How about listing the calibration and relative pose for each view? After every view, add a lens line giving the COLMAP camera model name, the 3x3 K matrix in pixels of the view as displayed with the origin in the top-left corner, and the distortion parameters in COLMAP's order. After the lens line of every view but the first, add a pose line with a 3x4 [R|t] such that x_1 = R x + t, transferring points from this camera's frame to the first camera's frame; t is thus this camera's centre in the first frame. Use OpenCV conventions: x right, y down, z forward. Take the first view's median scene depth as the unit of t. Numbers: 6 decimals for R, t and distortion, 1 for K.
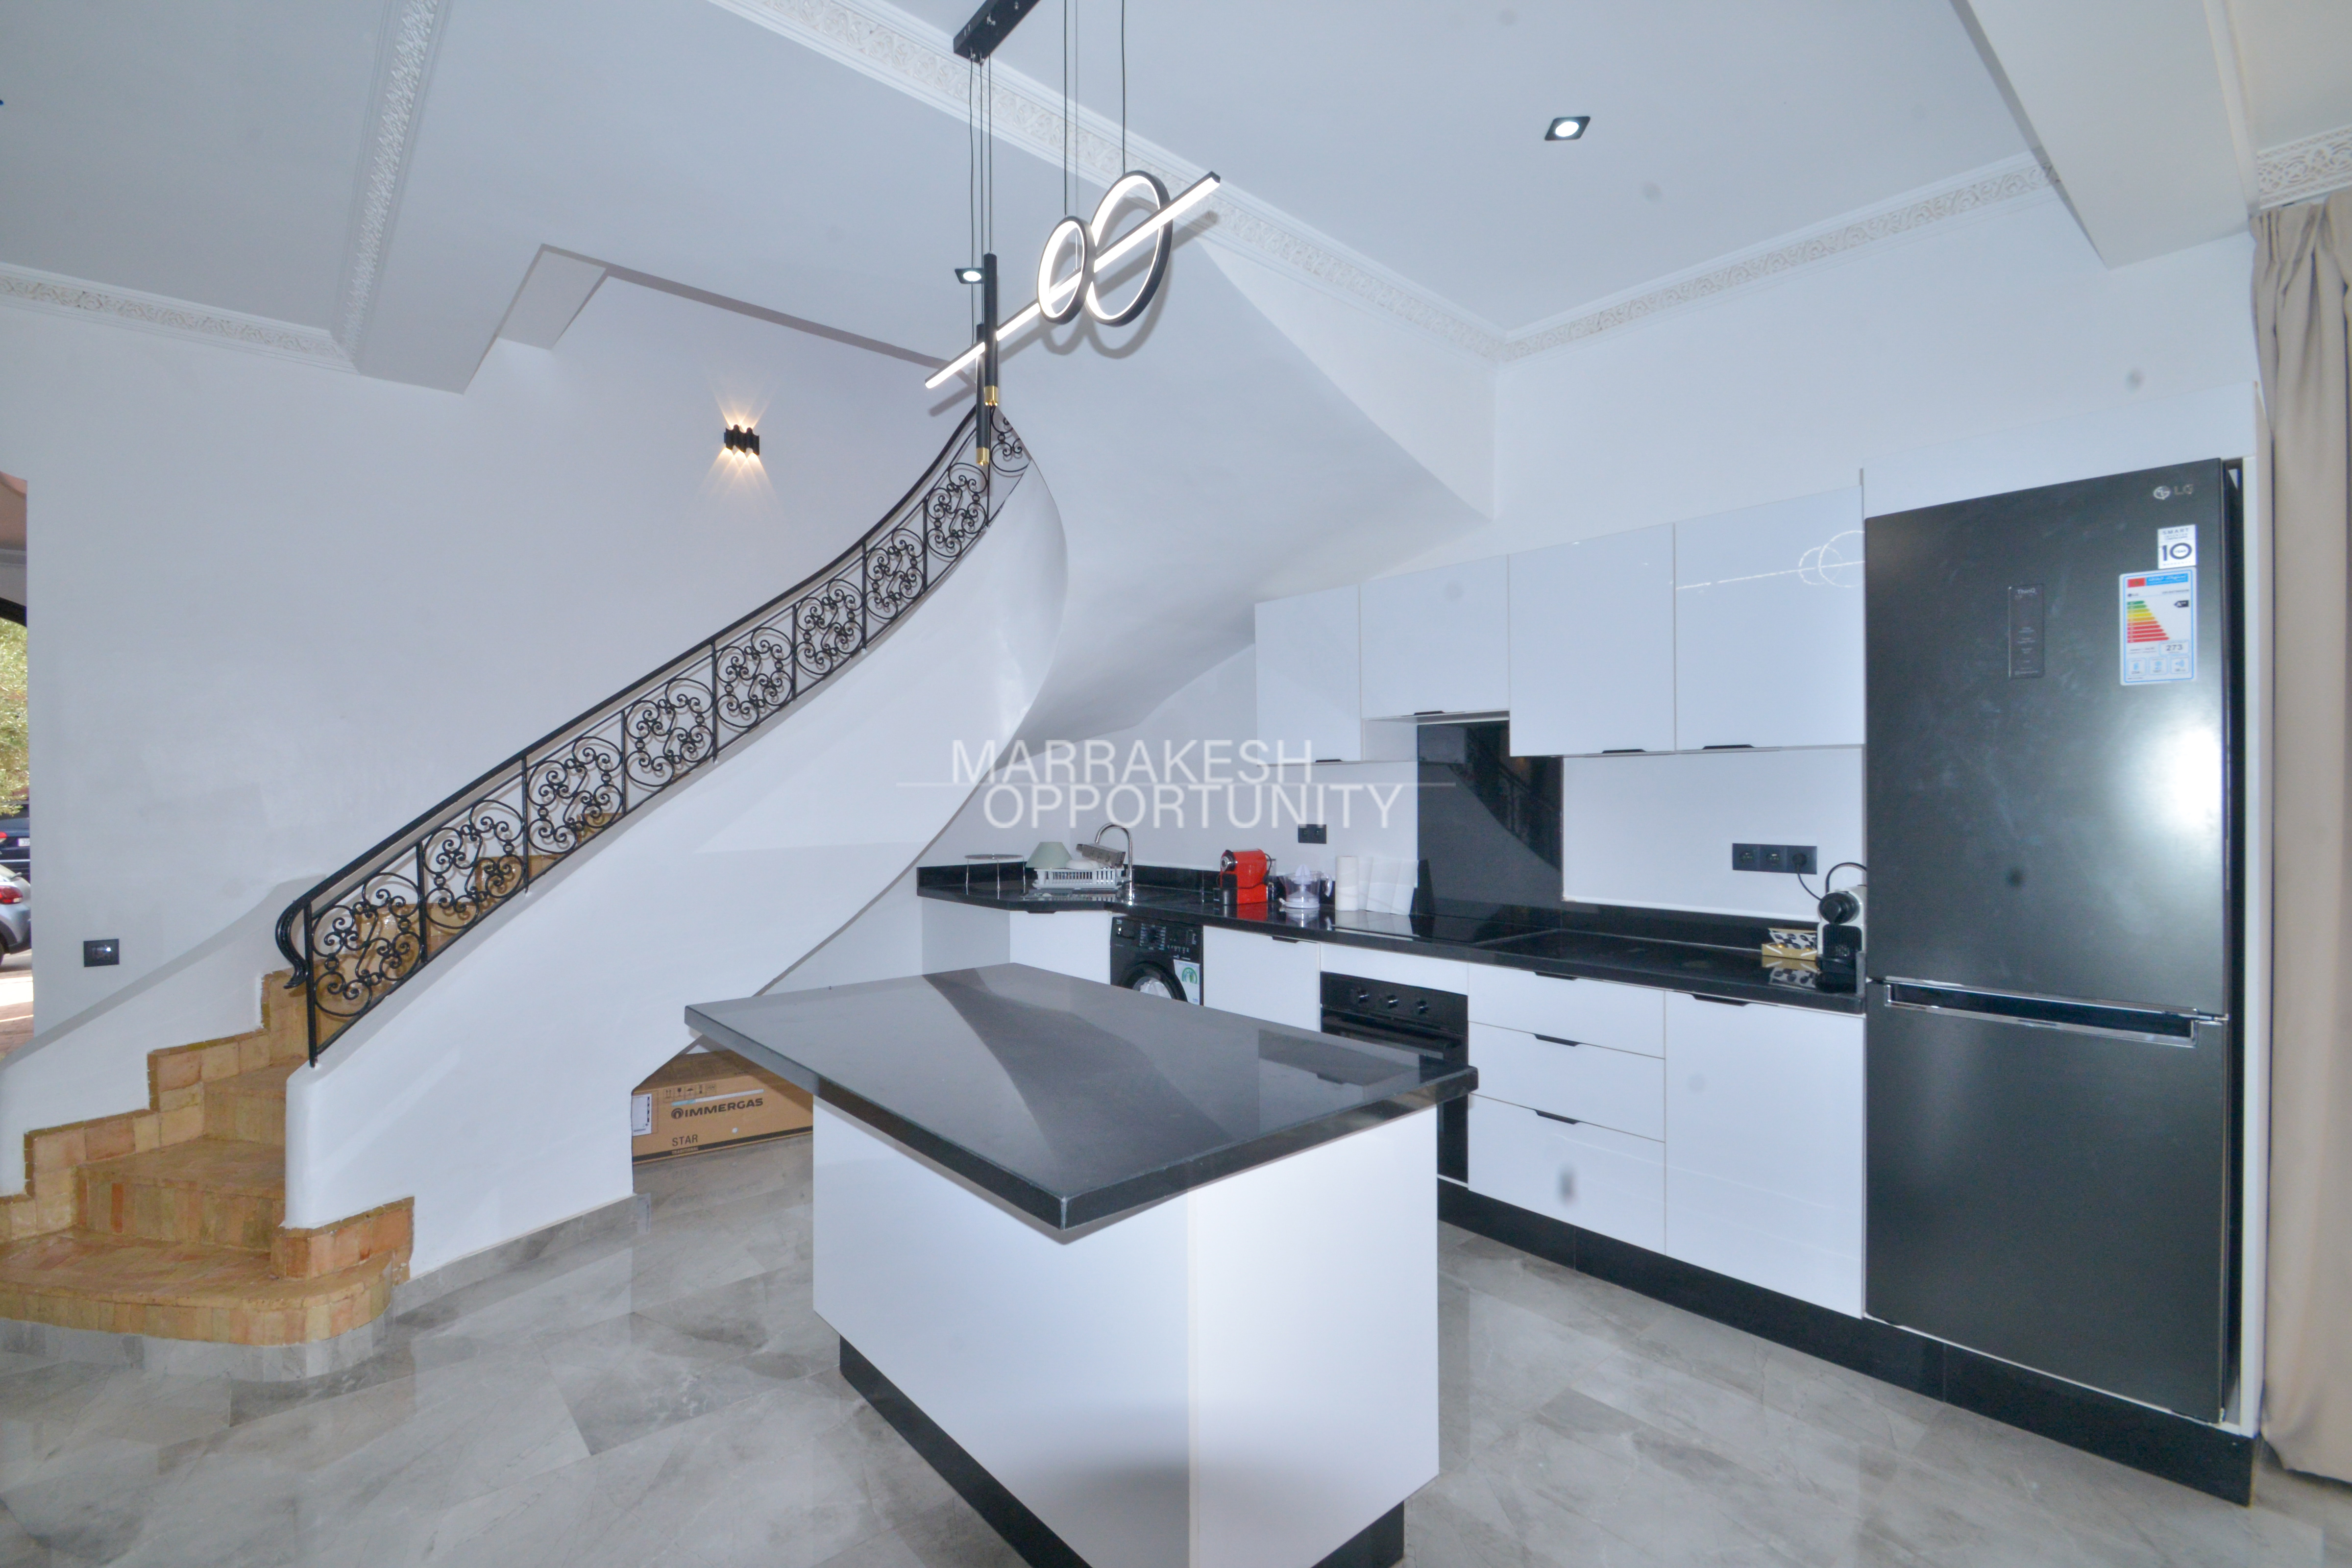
lens RADIAL K [[1046.3, 0, 1177.6], [0, 1046.3, 778.6], [0, 0, 1]] dist [0.002694, -0.000156]
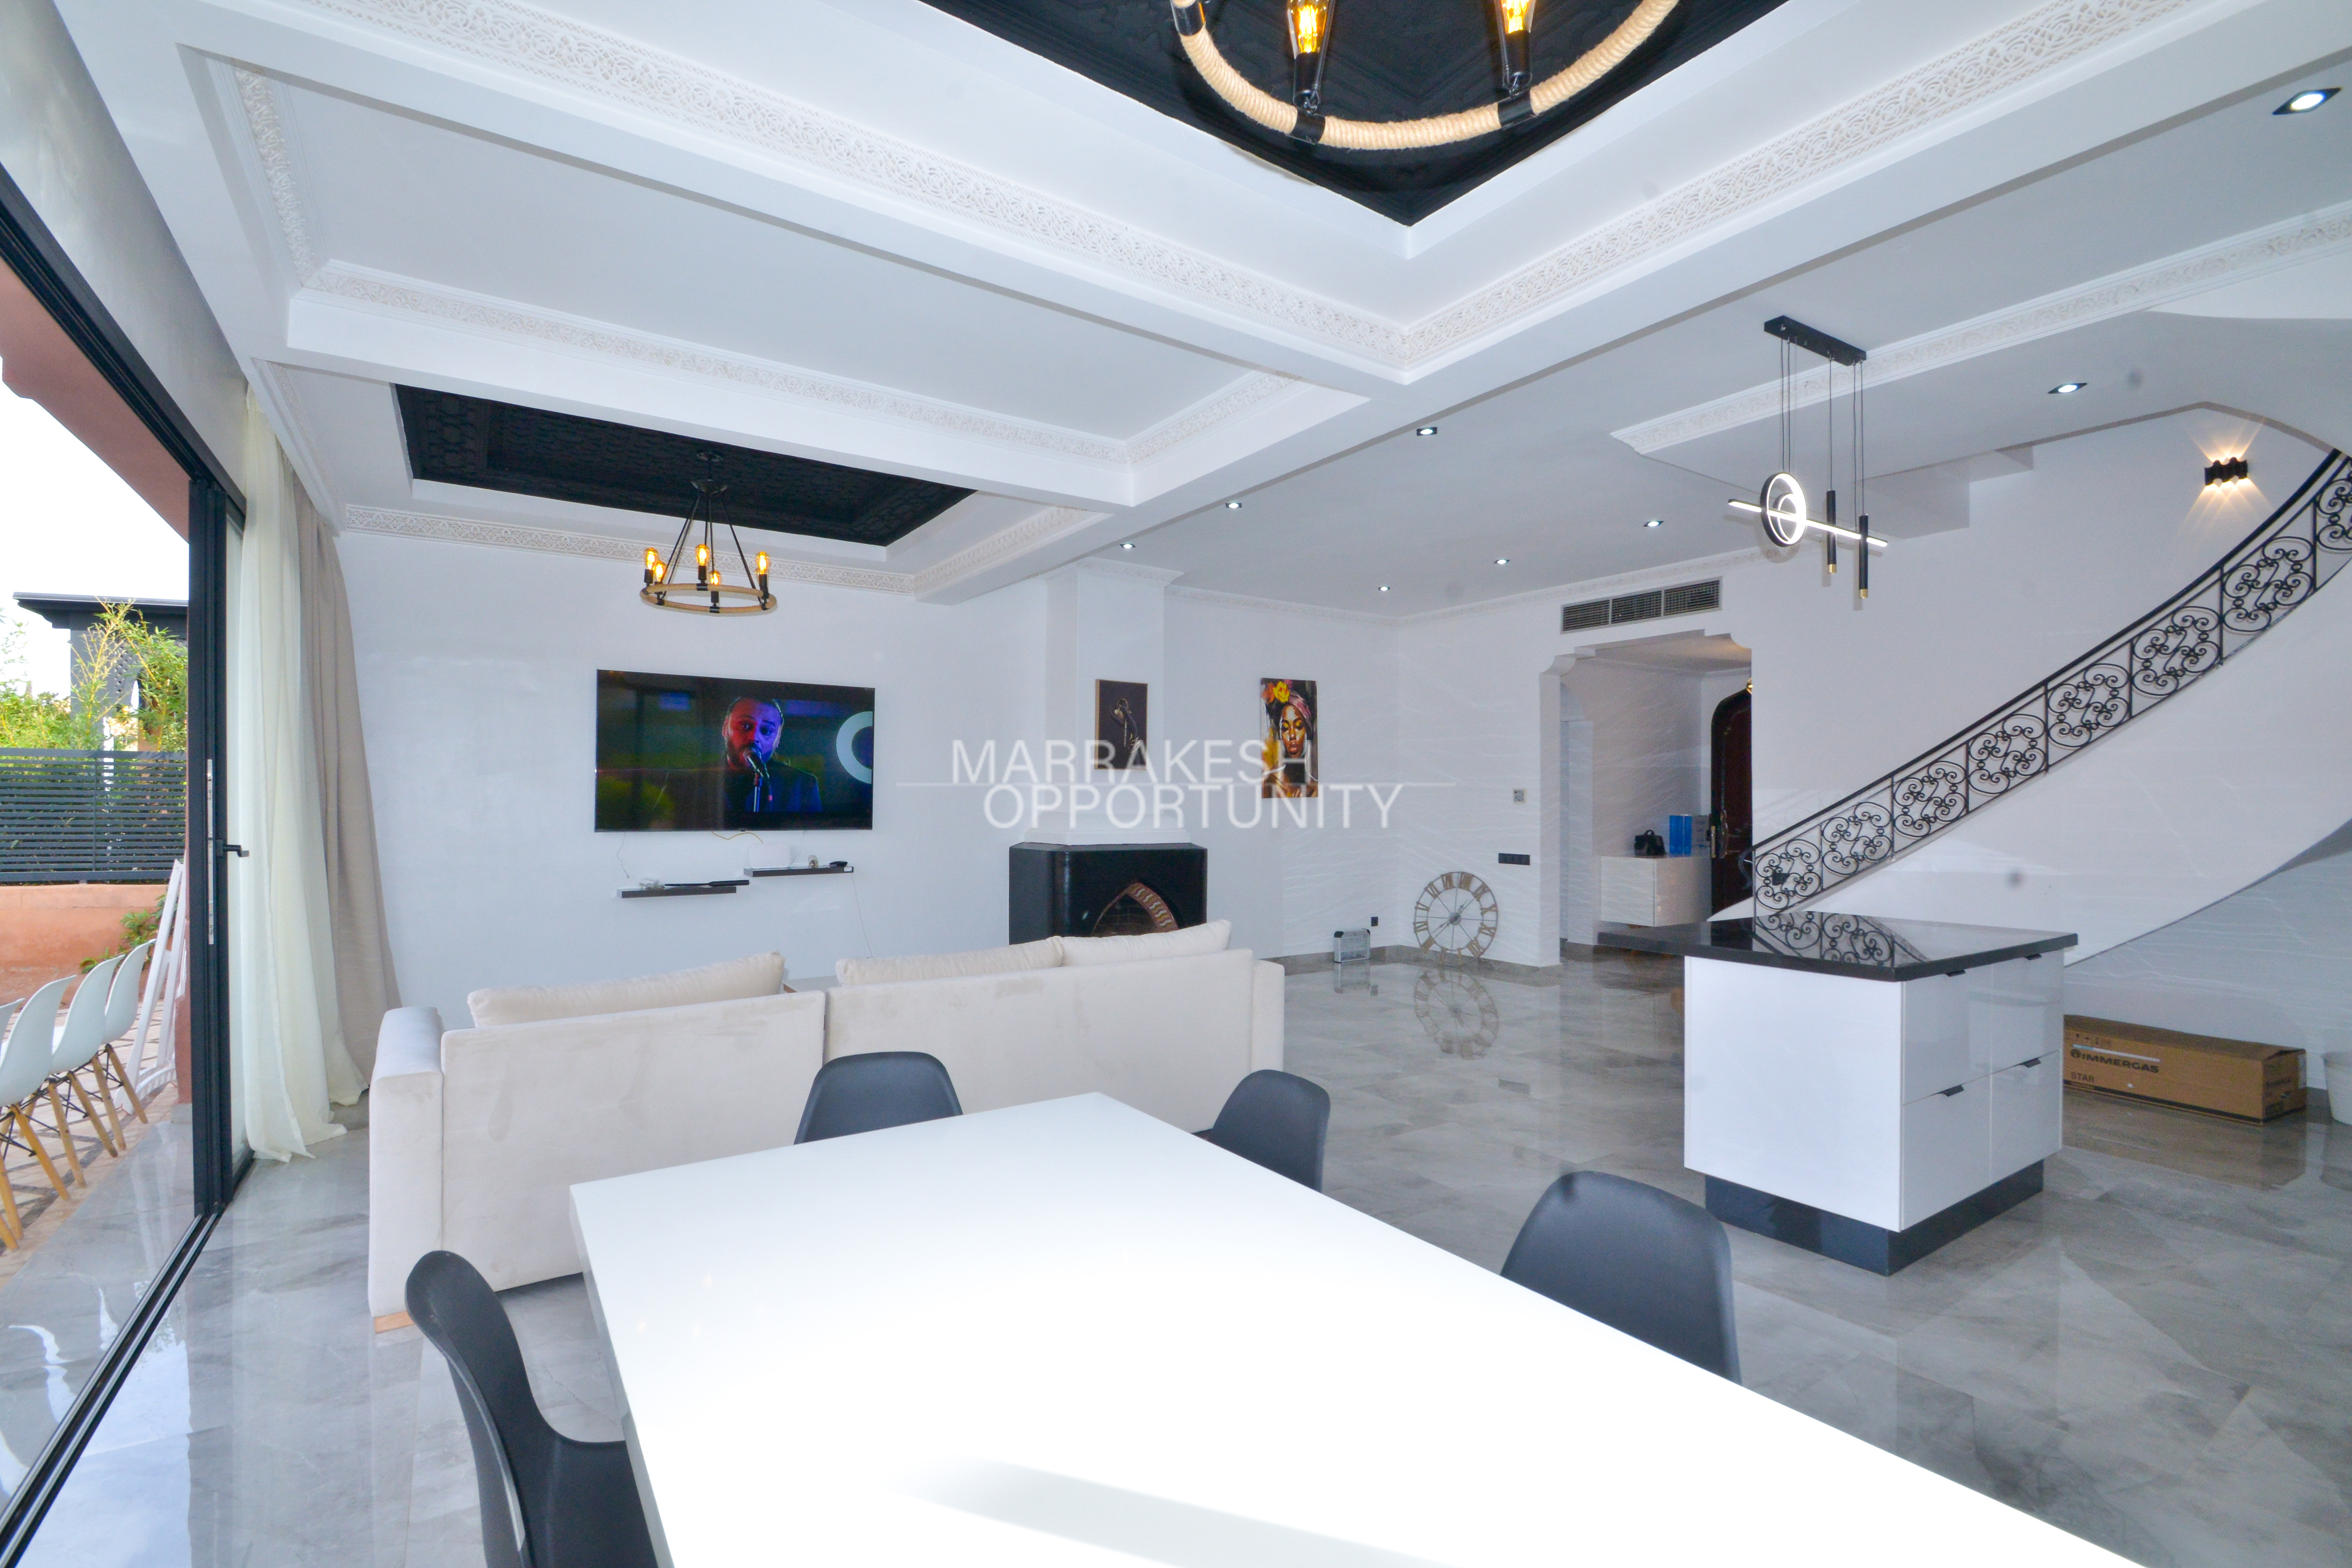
lens RADIAL K [[1046.3, 0, 1175.7], [0, 1046.3, 798.1], [0, 0, 1]] dist [0.002694, -0.000156]
pose [[-0.113044, 0.001449, -0.993589, 0.944220], [0.002593, 0.999996, 0.001163, 0.008183], [0.993587, -0.002445, -0.113047, 0.069330]]
